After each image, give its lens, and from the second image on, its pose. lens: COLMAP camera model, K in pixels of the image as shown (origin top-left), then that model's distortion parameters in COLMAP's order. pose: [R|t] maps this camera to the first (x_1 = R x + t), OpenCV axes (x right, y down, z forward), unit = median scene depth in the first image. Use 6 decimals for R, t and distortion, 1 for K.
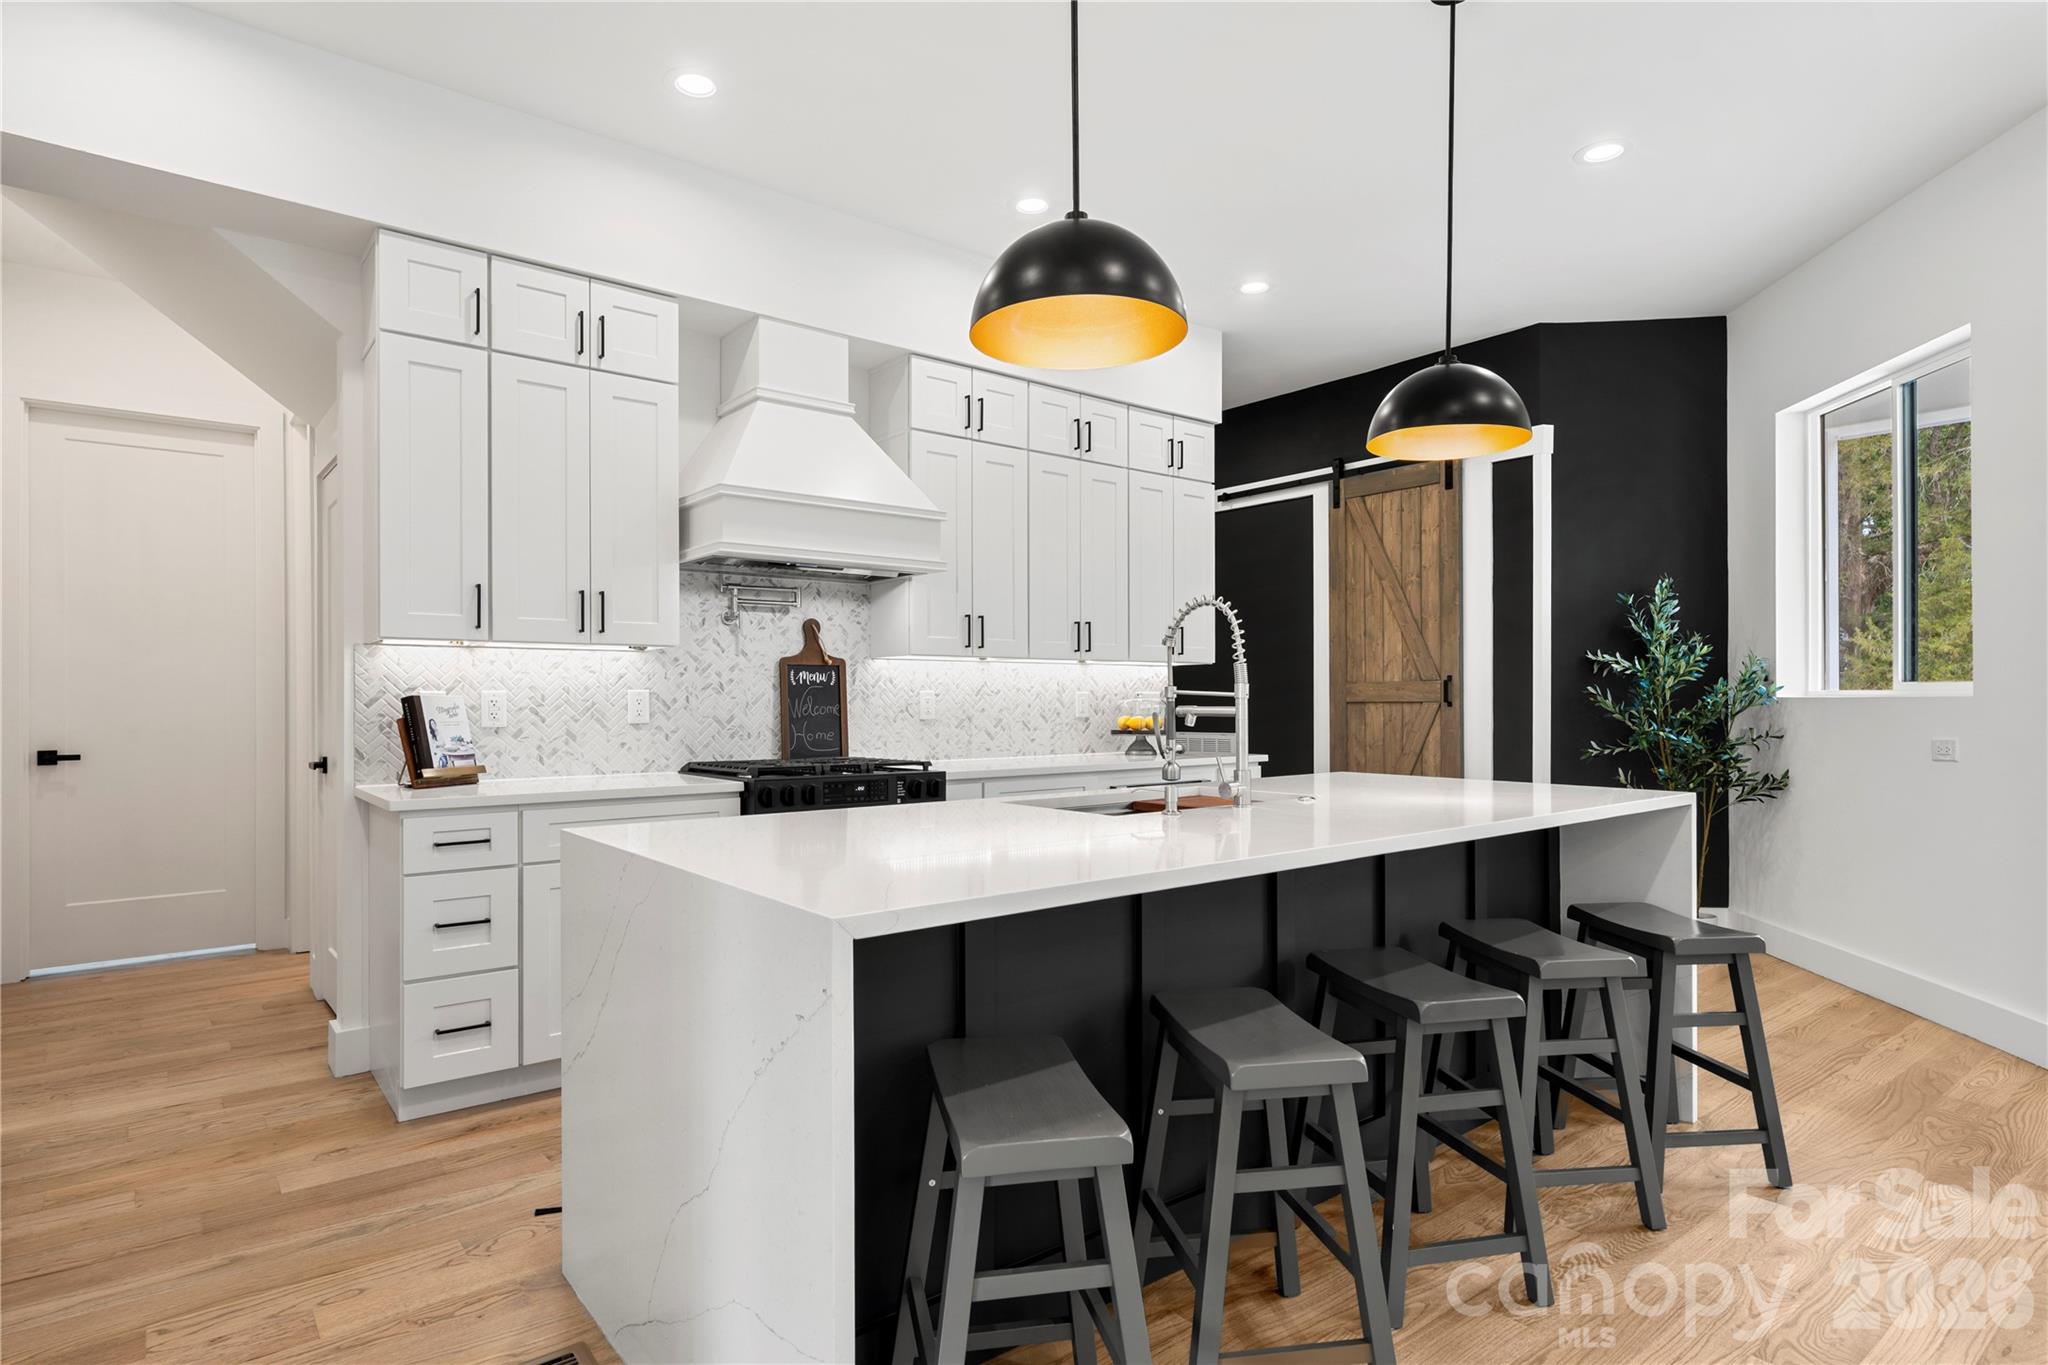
lens RADIAL K [[1081.8, 0, 1023.2], [0, 1081.8, 698.1], [0, 0, 1]] dist [0.000616, -0.000435]
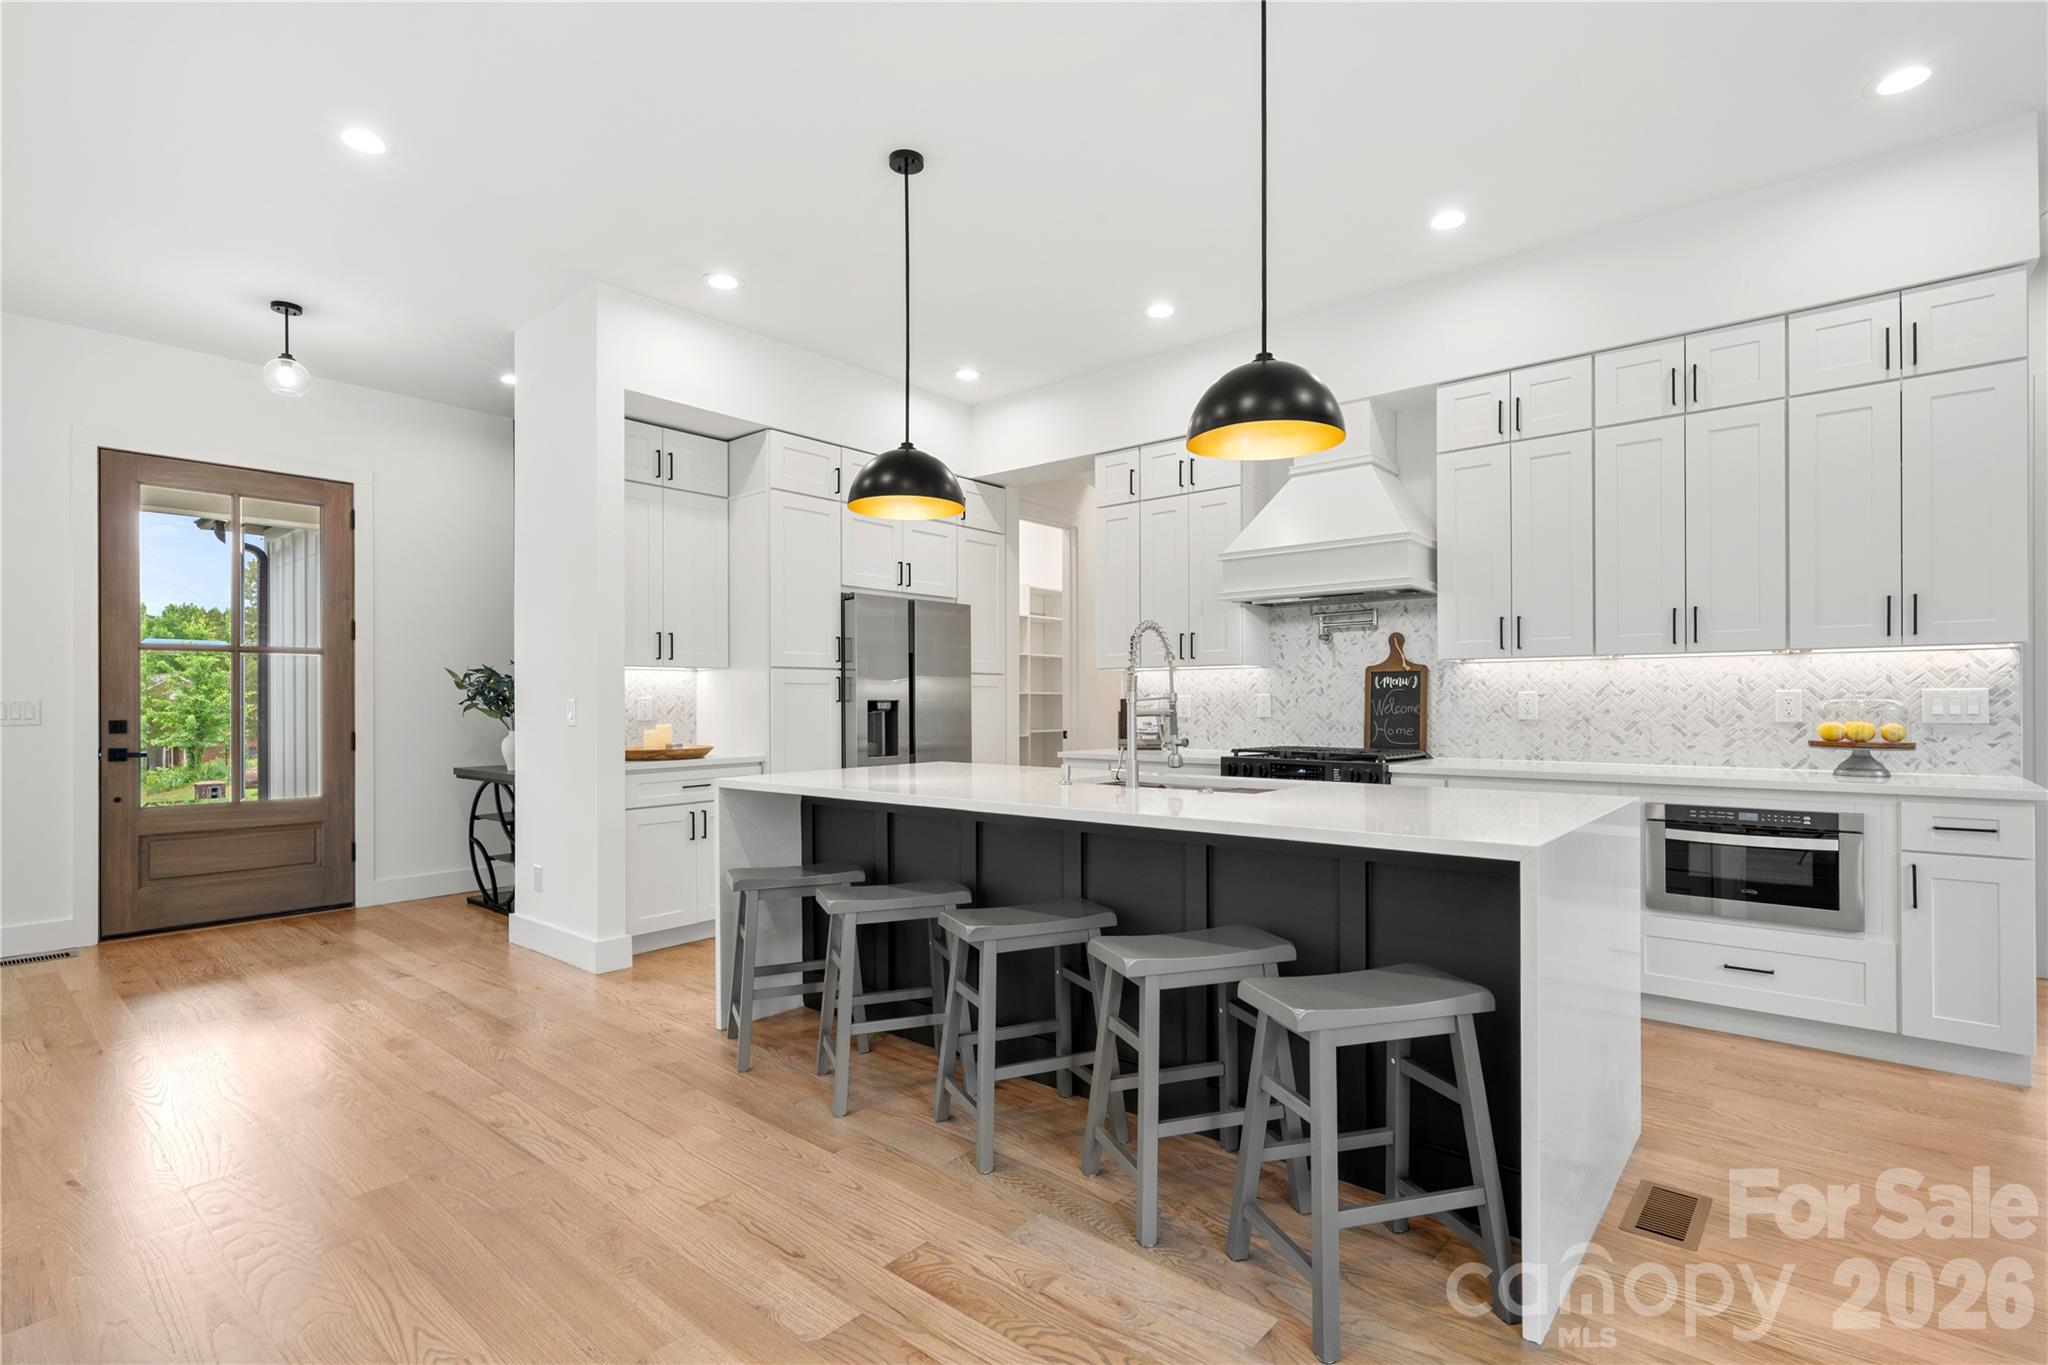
lens RADIAL K [[965.8, 0, 1028.0], [0, 965.8, 702.1], [0, 0, 1]] dist [0.000040, -0.000259]
pose [[0.197672, 0.003459, -0.980262, 0.768527], [0.006338, 0.999968, 0.004806, -0.004516], [0.980248, -0.007163, 0.197644, 0.392943]]
